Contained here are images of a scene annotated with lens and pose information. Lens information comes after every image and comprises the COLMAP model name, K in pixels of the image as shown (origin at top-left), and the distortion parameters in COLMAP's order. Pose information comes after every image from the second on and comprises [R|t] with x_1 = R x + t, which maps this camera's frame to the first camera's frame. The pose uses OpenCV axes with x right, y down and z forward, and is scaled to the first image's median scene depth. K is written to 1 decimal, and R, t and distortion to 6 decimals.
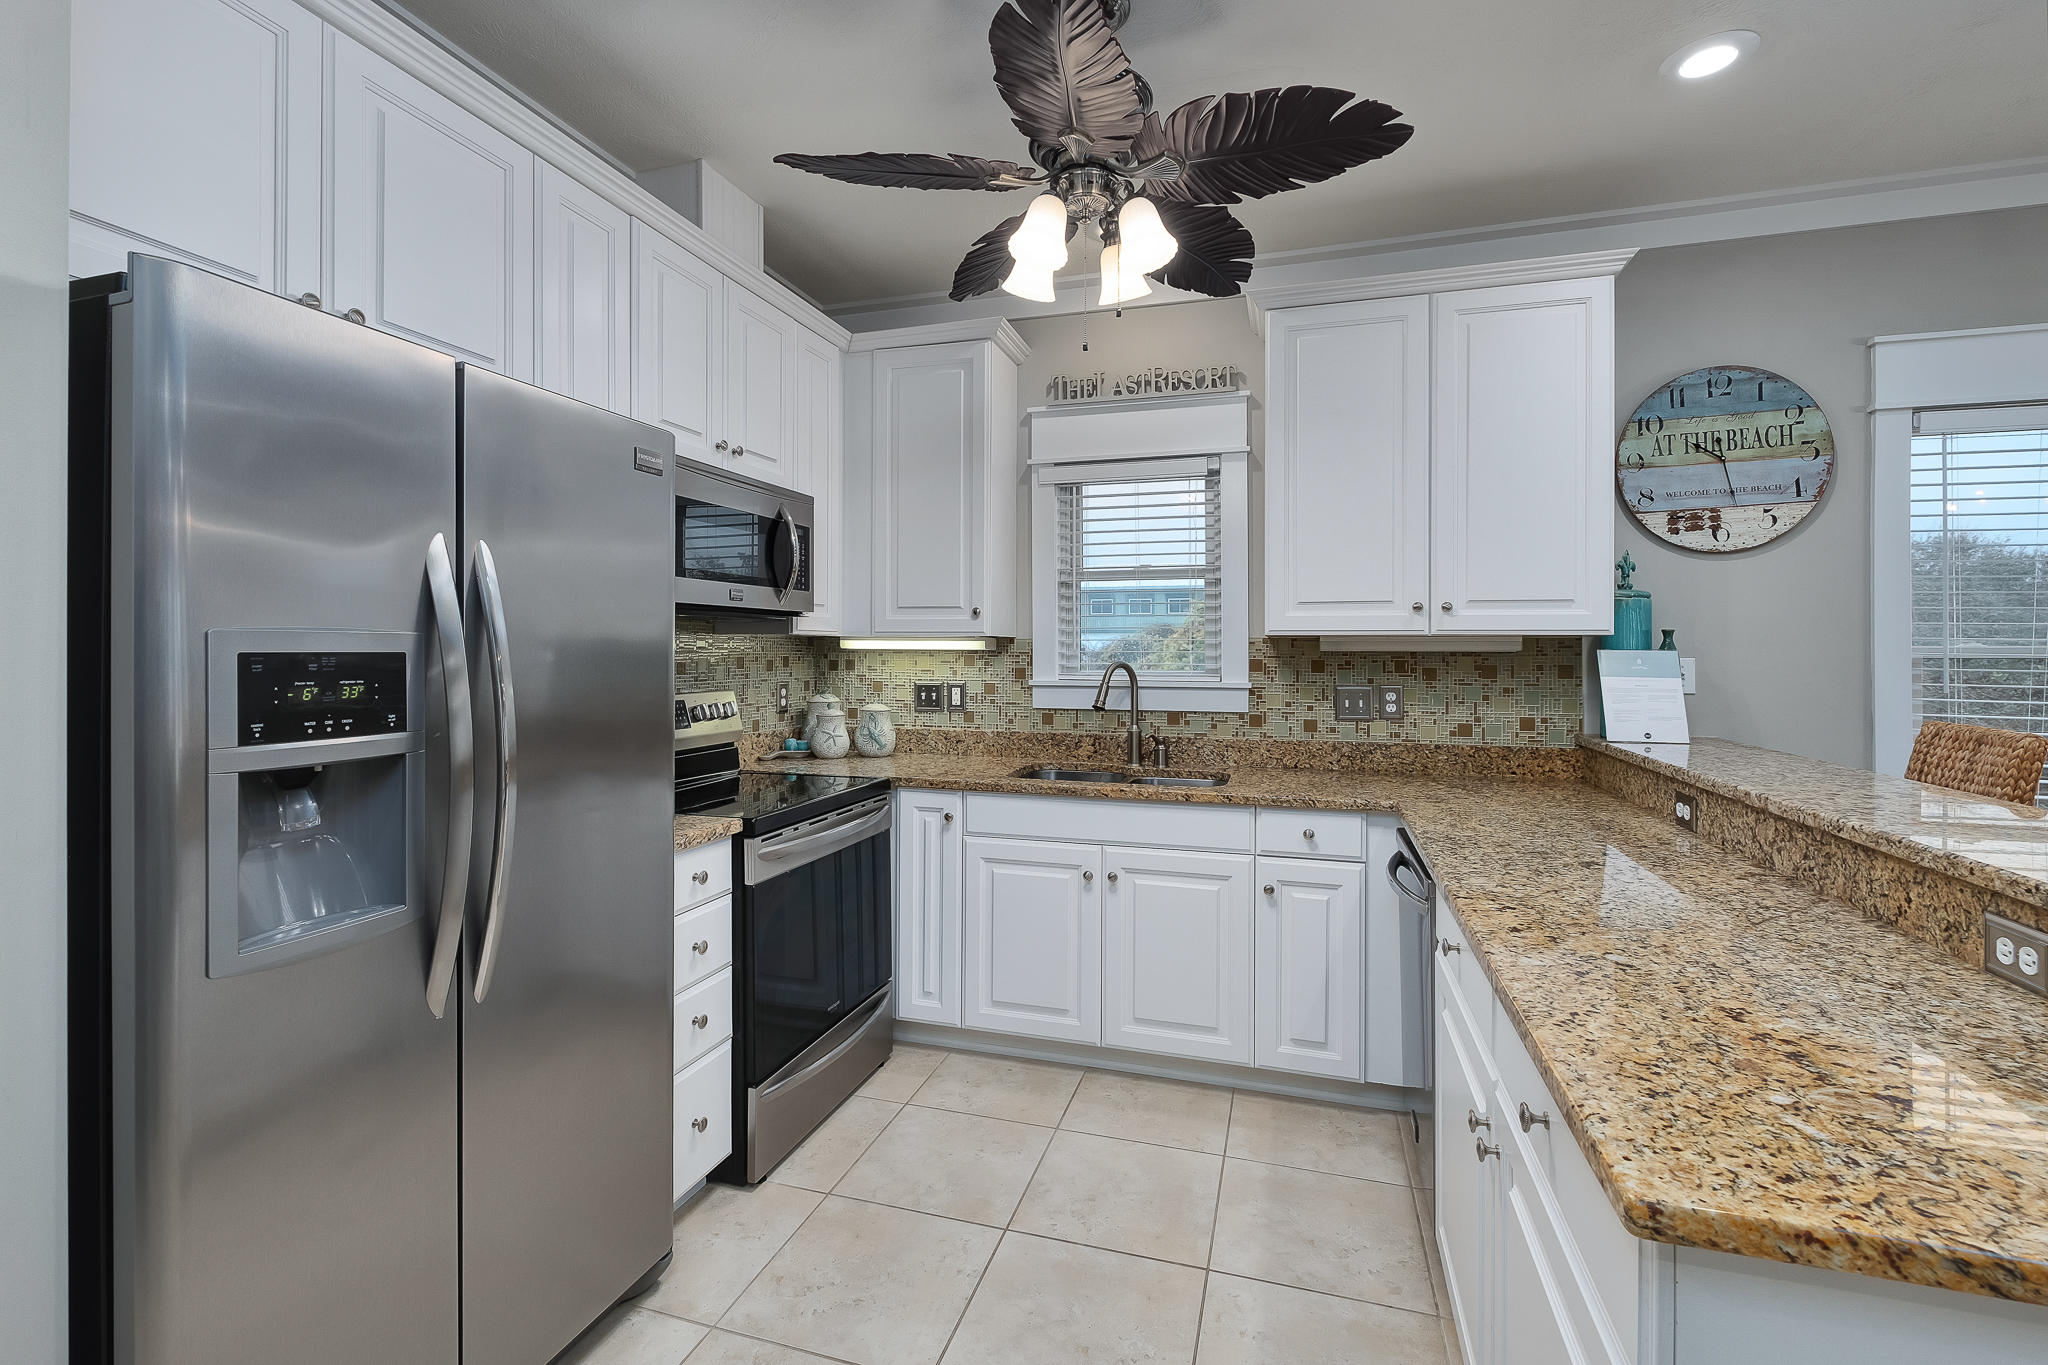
lens RADIAL K [[897.1, 0, 1022.6], [0, 897.1, 650.9], [0, 0, 1]] dist [-0.002982, -0.000293]
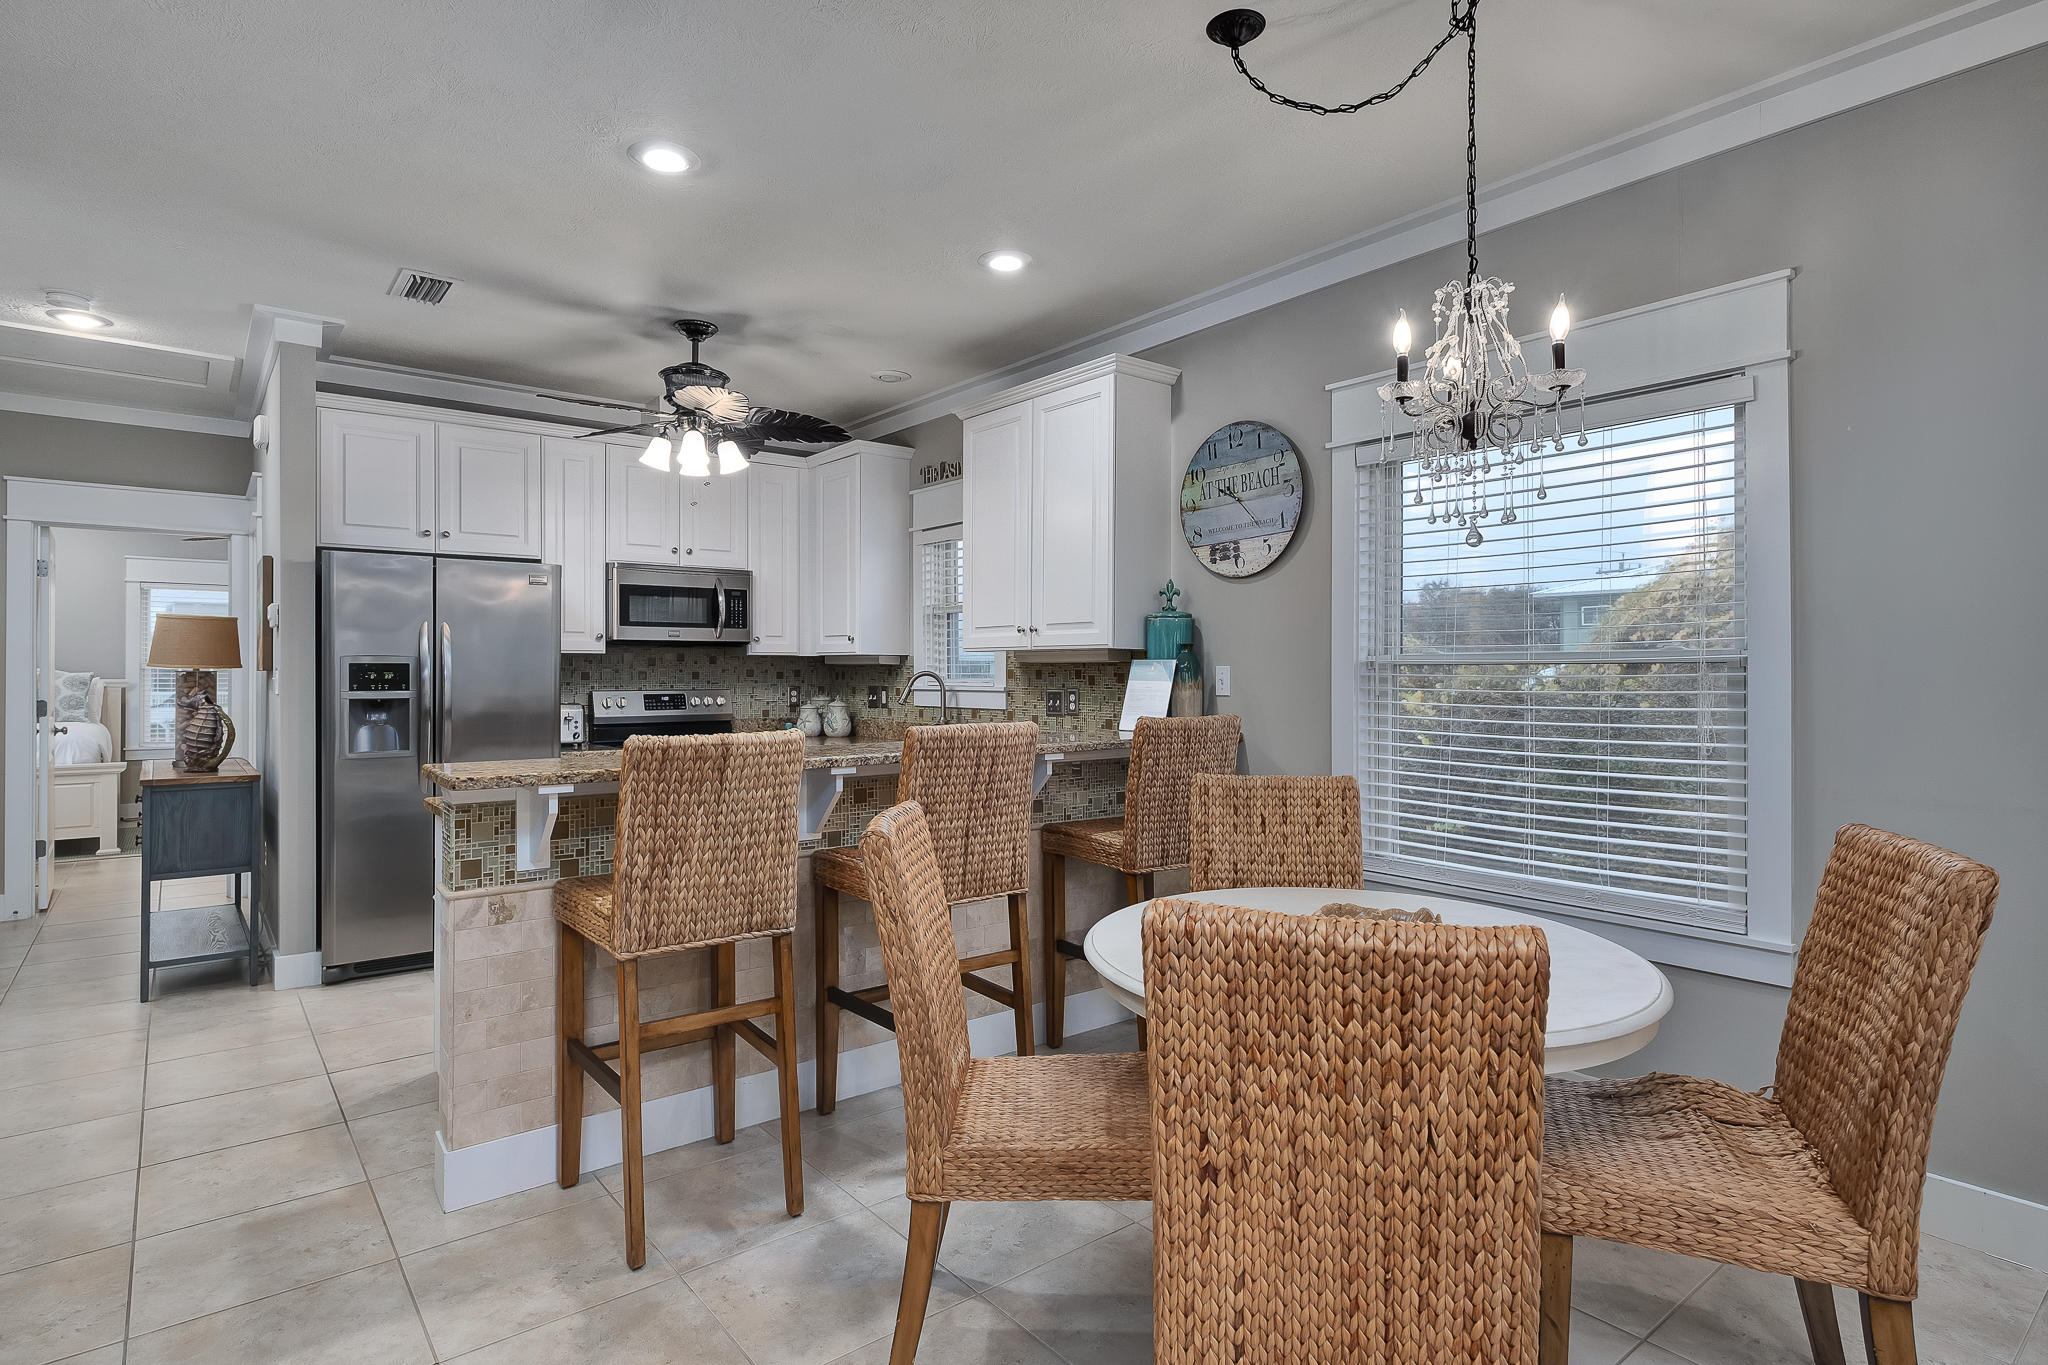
lens RADIAL K [[1051.8, 0, 1019.3], [0, 1051.8, 676.0], [0, 0, 1]] dist [0.002519, 0.000197]
pose [[0.826579, -0.001047, -0.562819, 1.307966], [0.002317, 0.999996, 0.001543, 0.018892], [0.562816, -0.002580, 0.826579, -0.324100]]
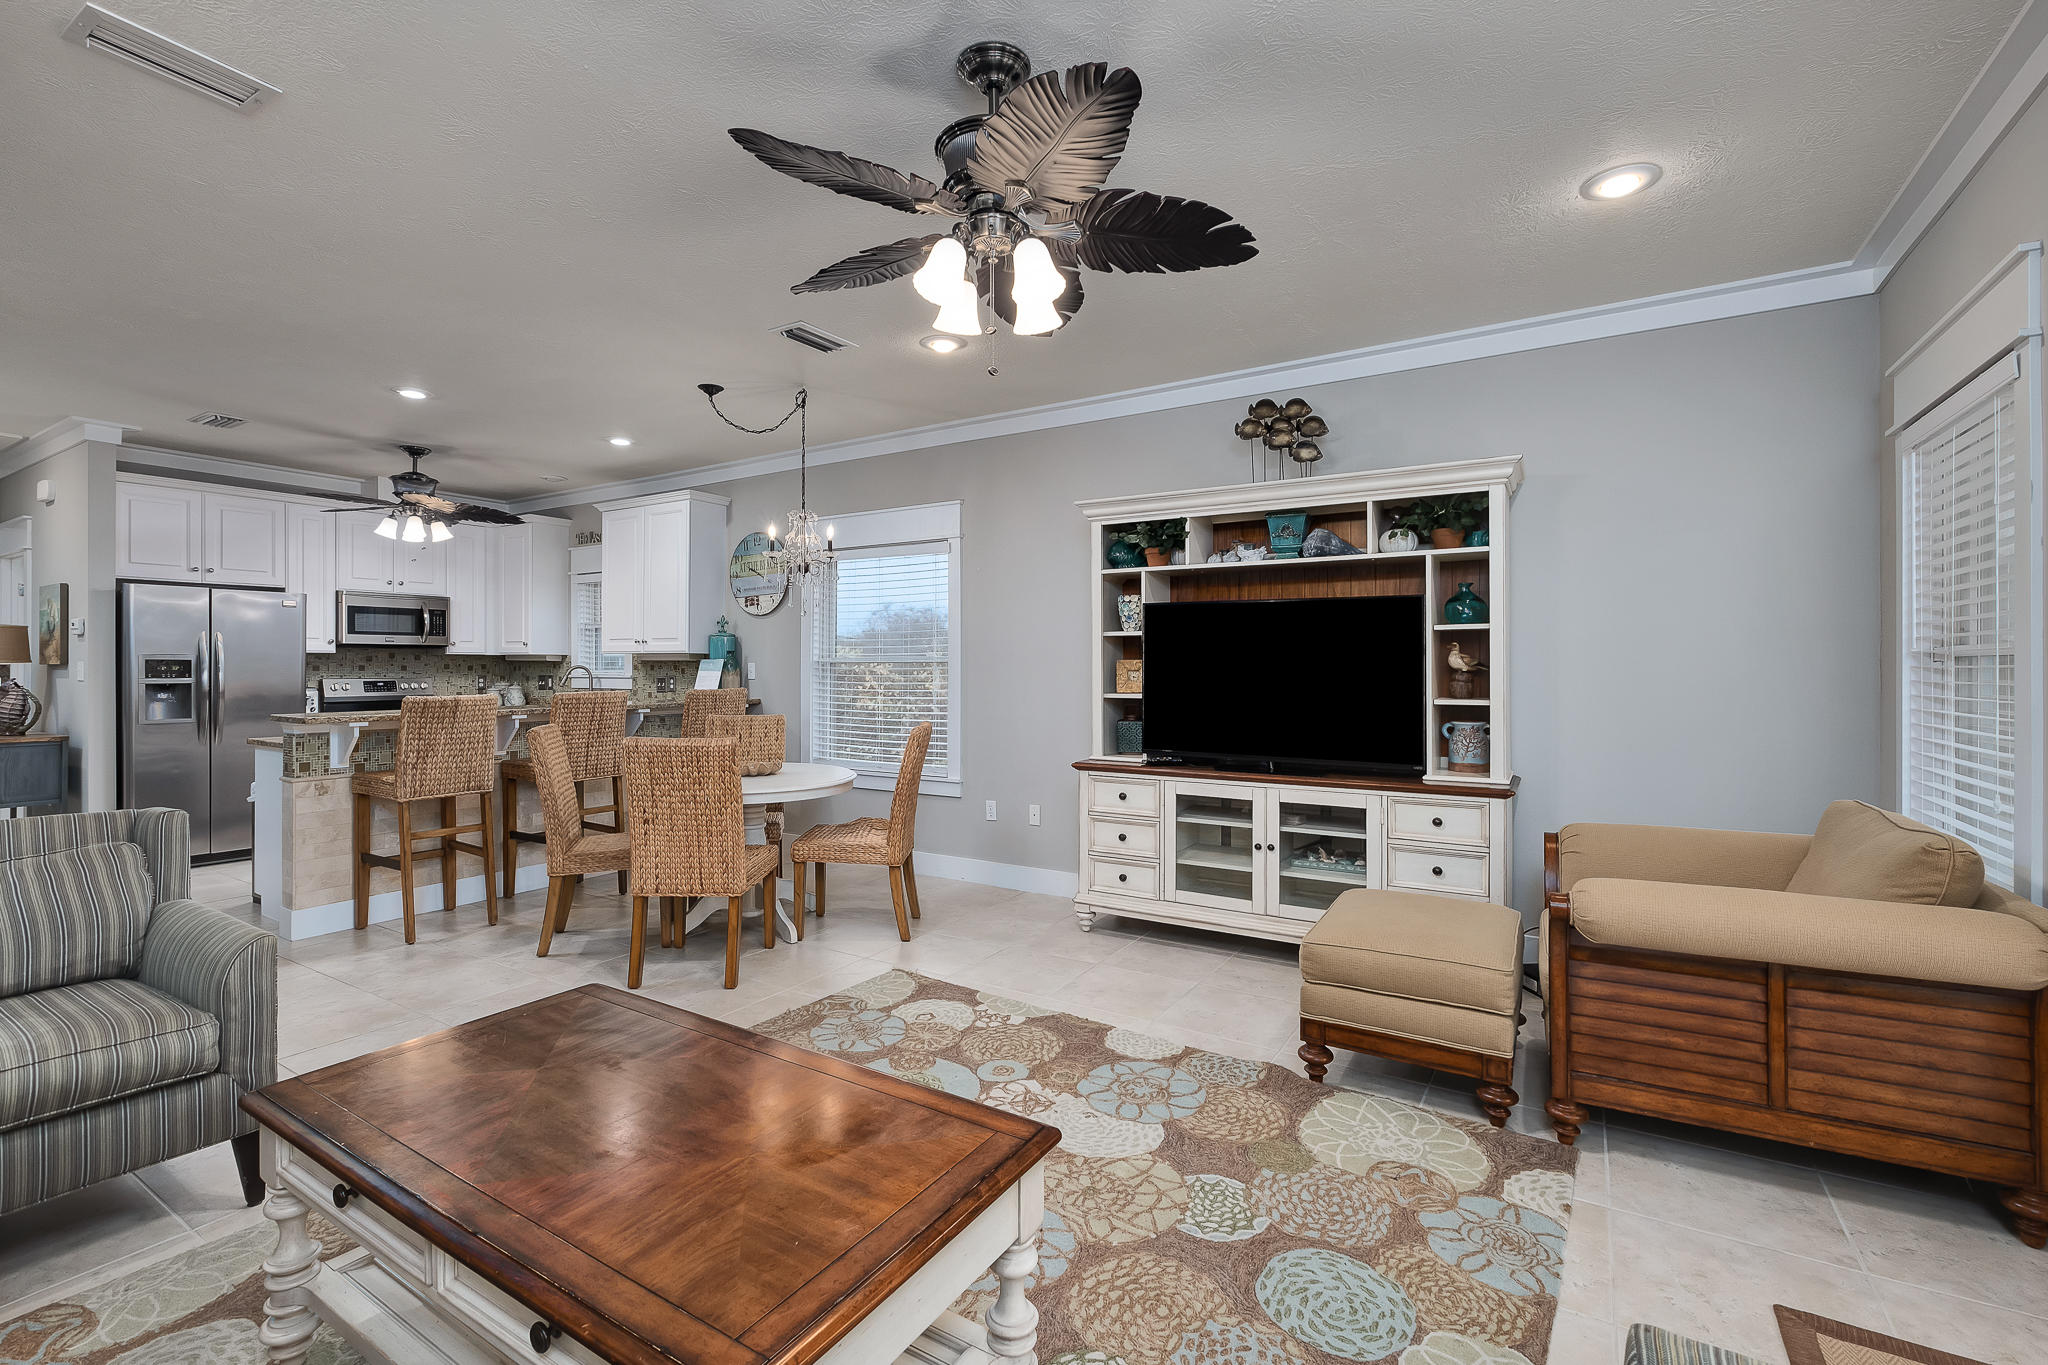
lens RADIAL K [[896.1, 0, 1014.3], [0, 896.1, 667.9], [0, 0, 1]] dist [-0.002591, -0.000824]
pose [[0.966642, -0.000956, -0.256130, 1.935320], [0.001190, 0.999999, 0.000759, 0.019282], [0.256129, -0.001038, 0.966642, -0.978075]]
